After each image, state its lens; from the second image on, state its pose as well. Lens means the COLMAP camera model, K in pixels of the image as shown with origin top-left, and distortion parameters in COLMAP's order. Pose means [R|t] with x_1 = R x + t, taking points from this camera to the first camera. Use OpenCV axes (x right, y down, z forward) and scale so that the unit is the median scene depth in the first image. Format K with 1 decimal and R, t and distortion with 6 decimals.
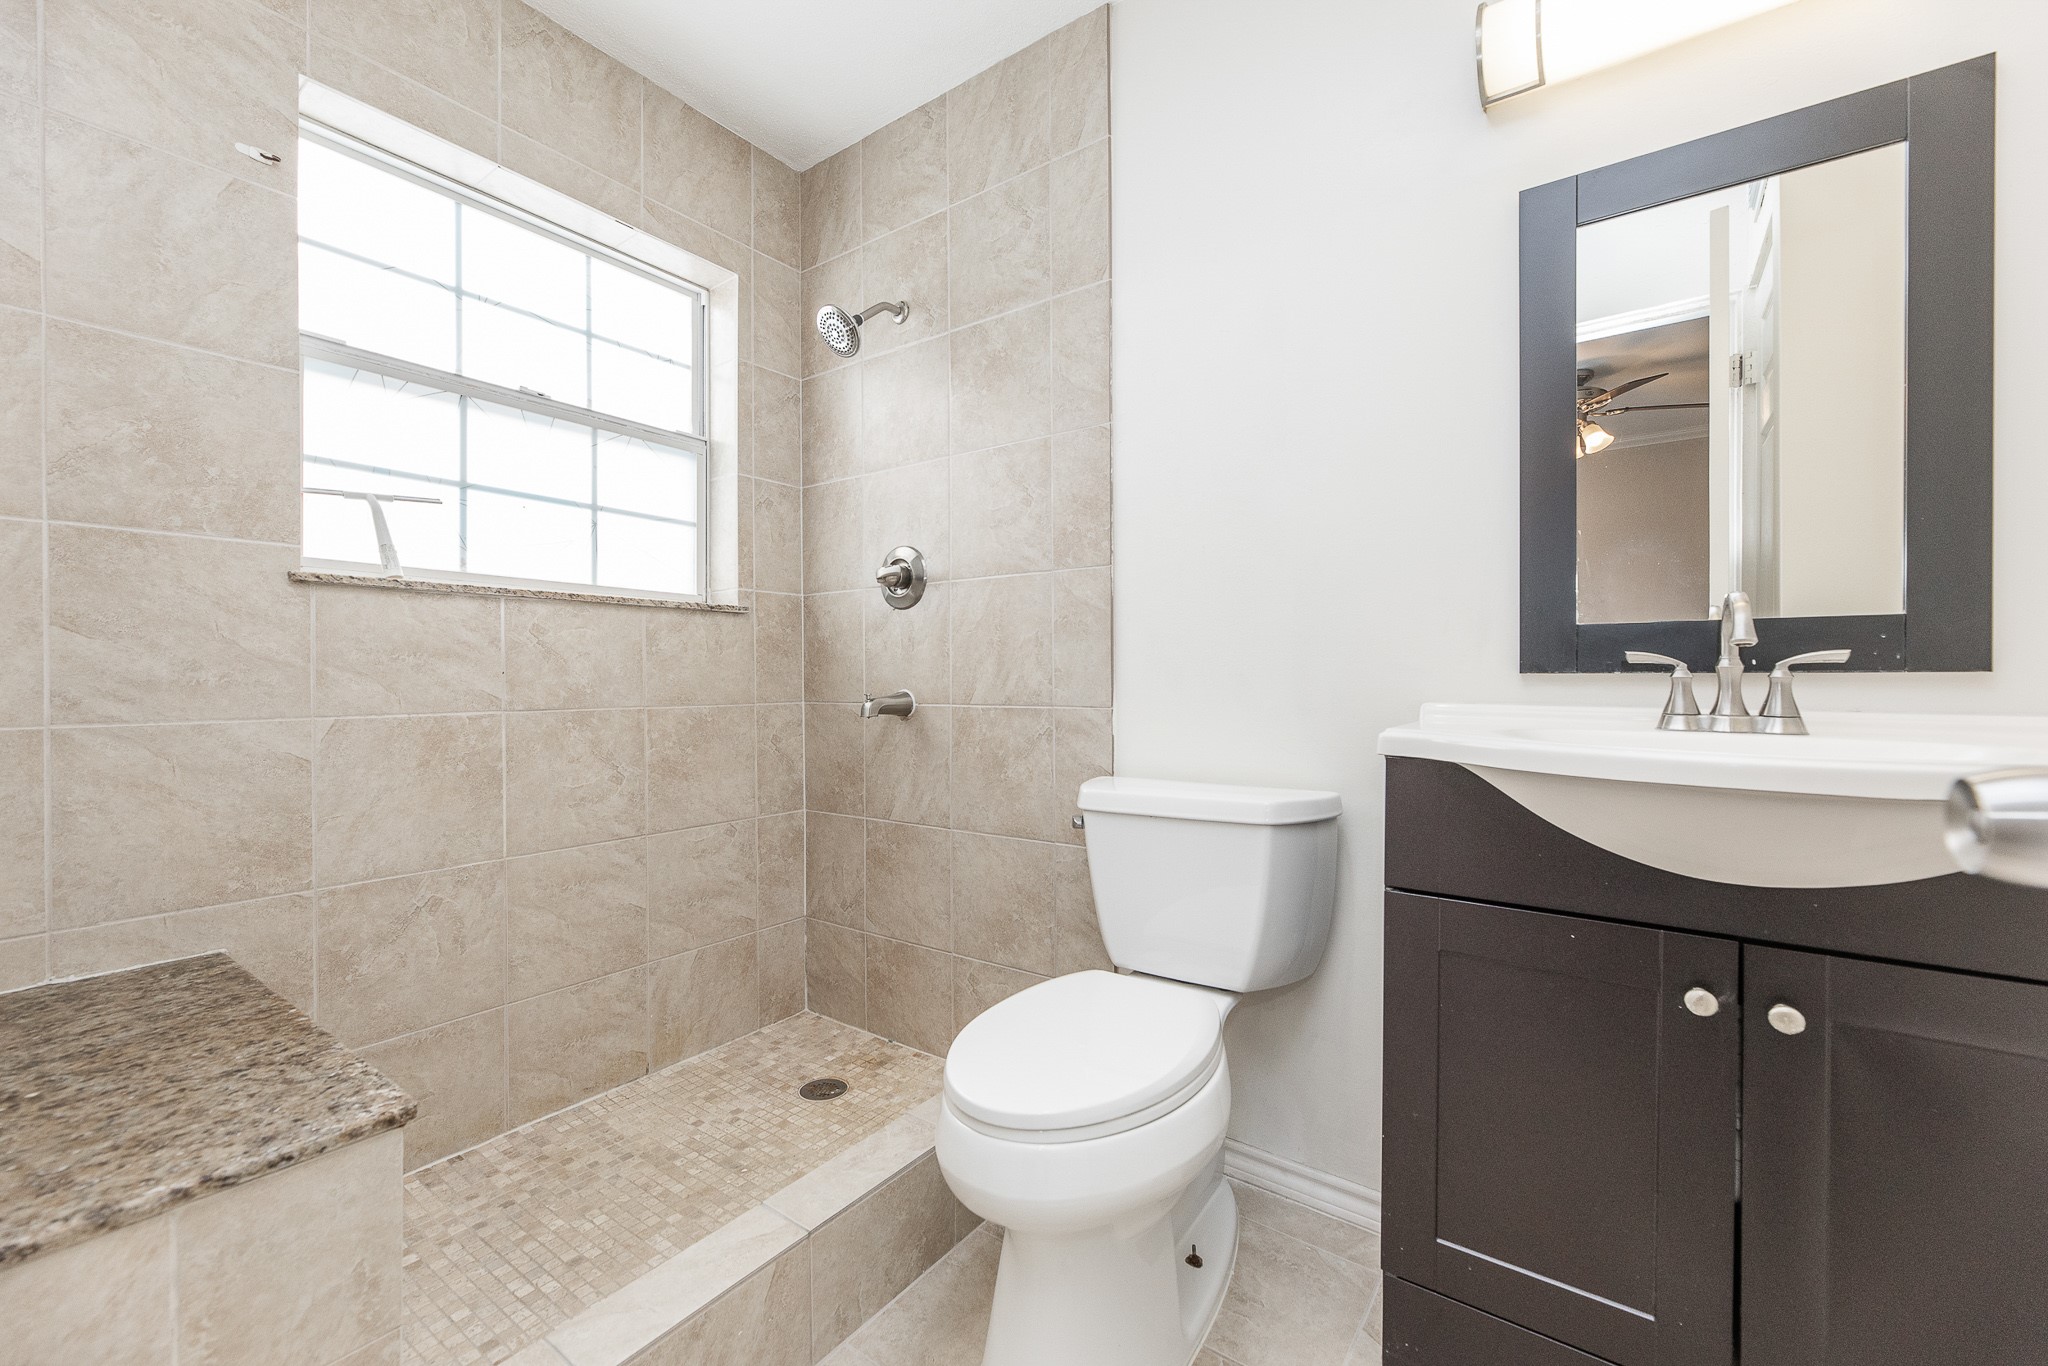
lens RADIAL K [[821.3, 0, 1036.8], [0, 821.3, 681.2], [0, 0, 1]] dist [-0.002751, 0.000231]
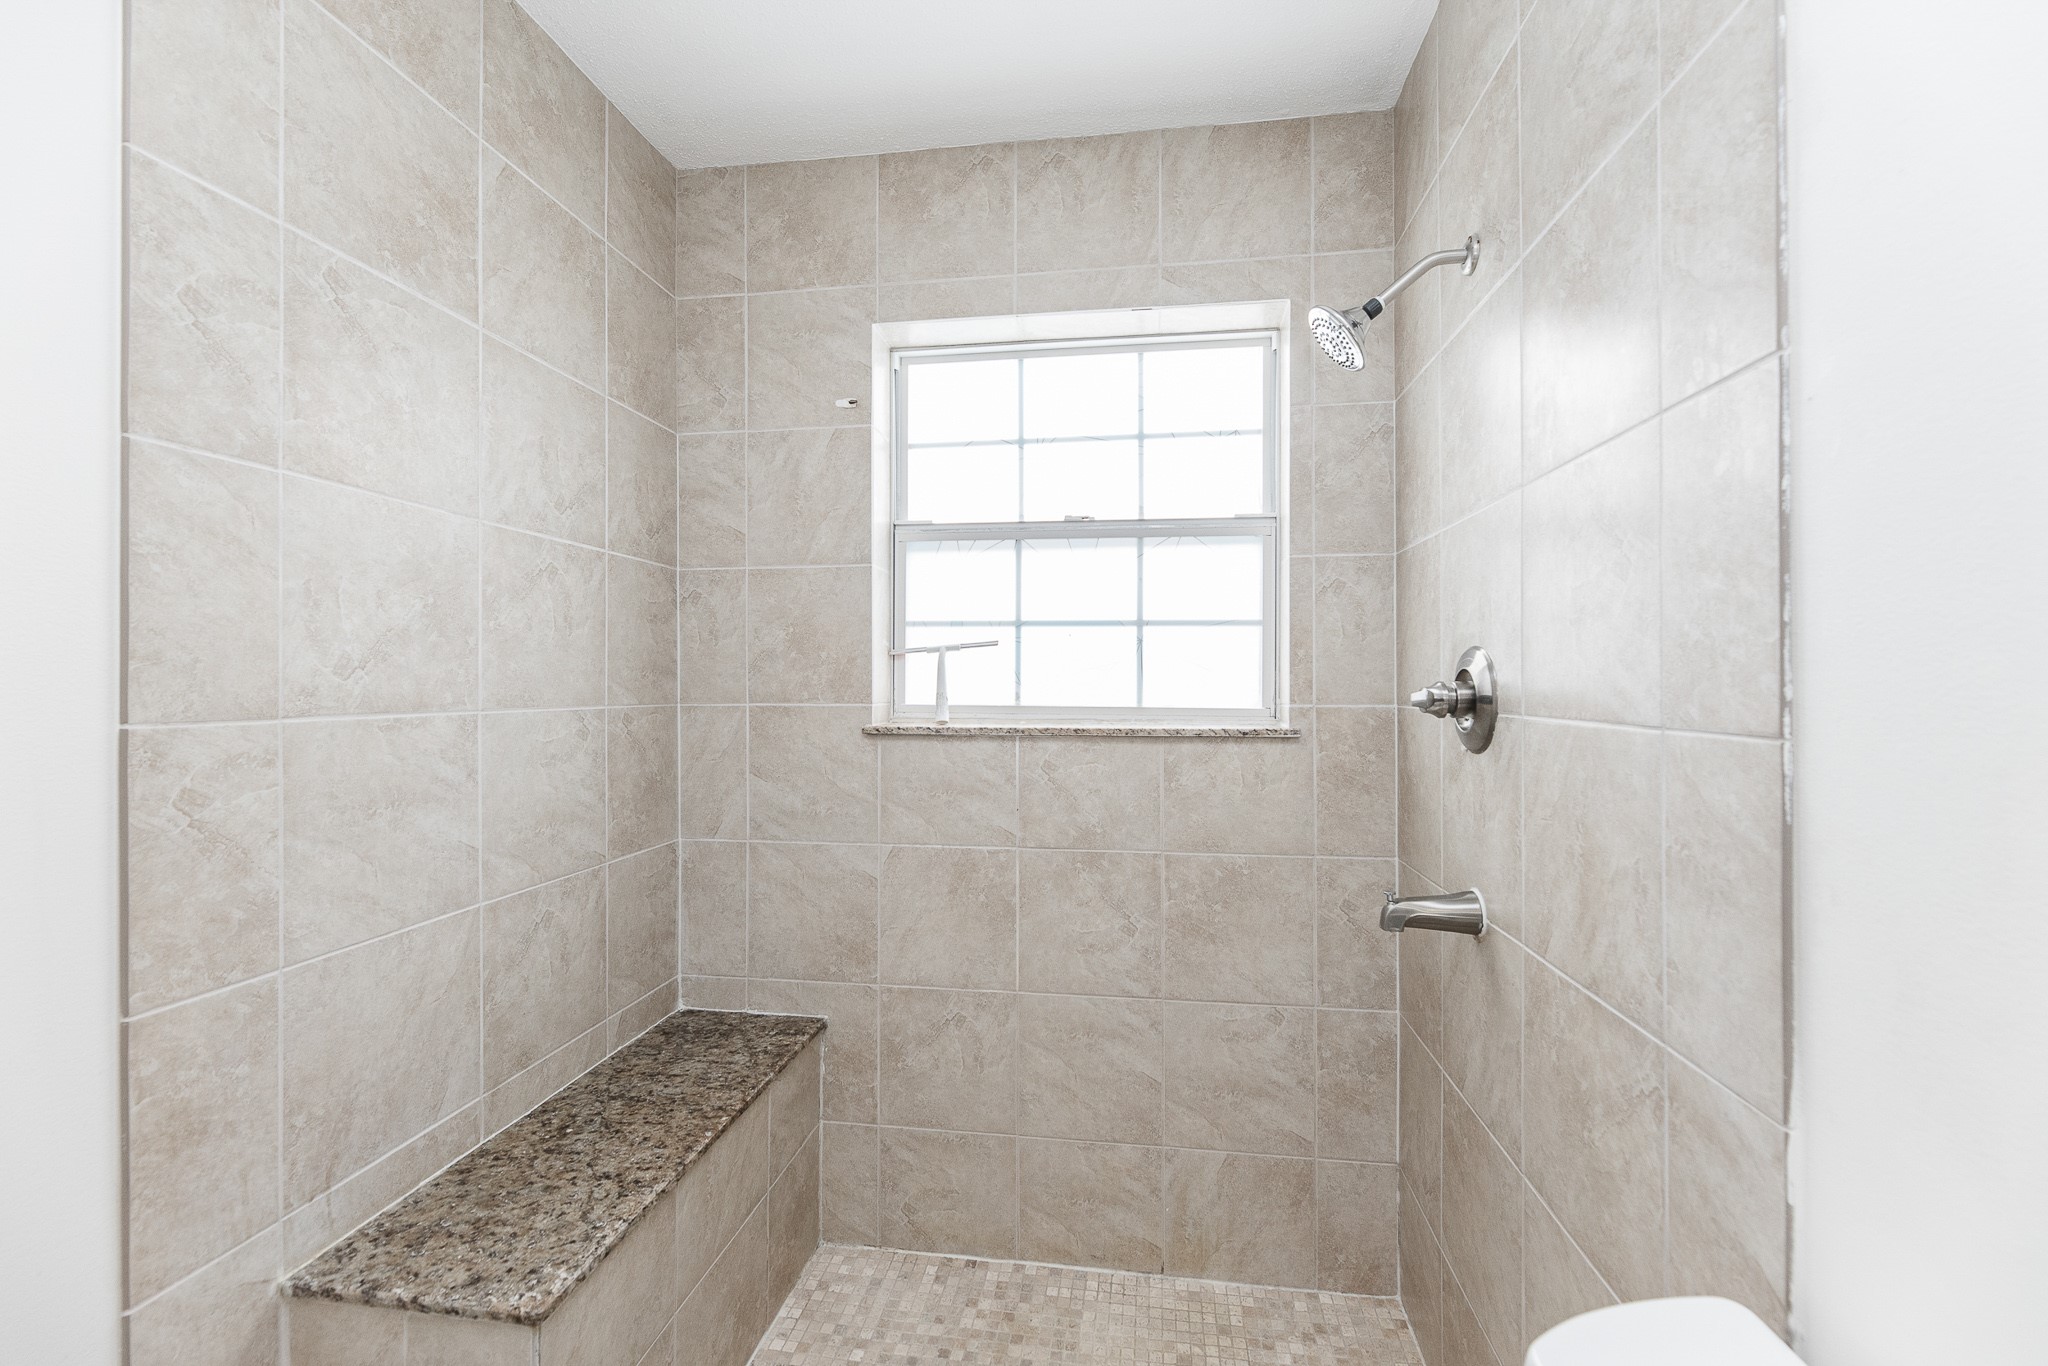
lens RADIAL K [[821.3, 0, 1036.8], [0, 821.3, 681.2], [0, 0, 1]] dist [-0.002751, 0.000231]
pose [[0.461689, 0.001752, -0.887040, 0.253903], [-0.003562, 0.999994, 0.000121, -0.161737], [0.887035, 0.003104, 0.461692, 0.519897]]
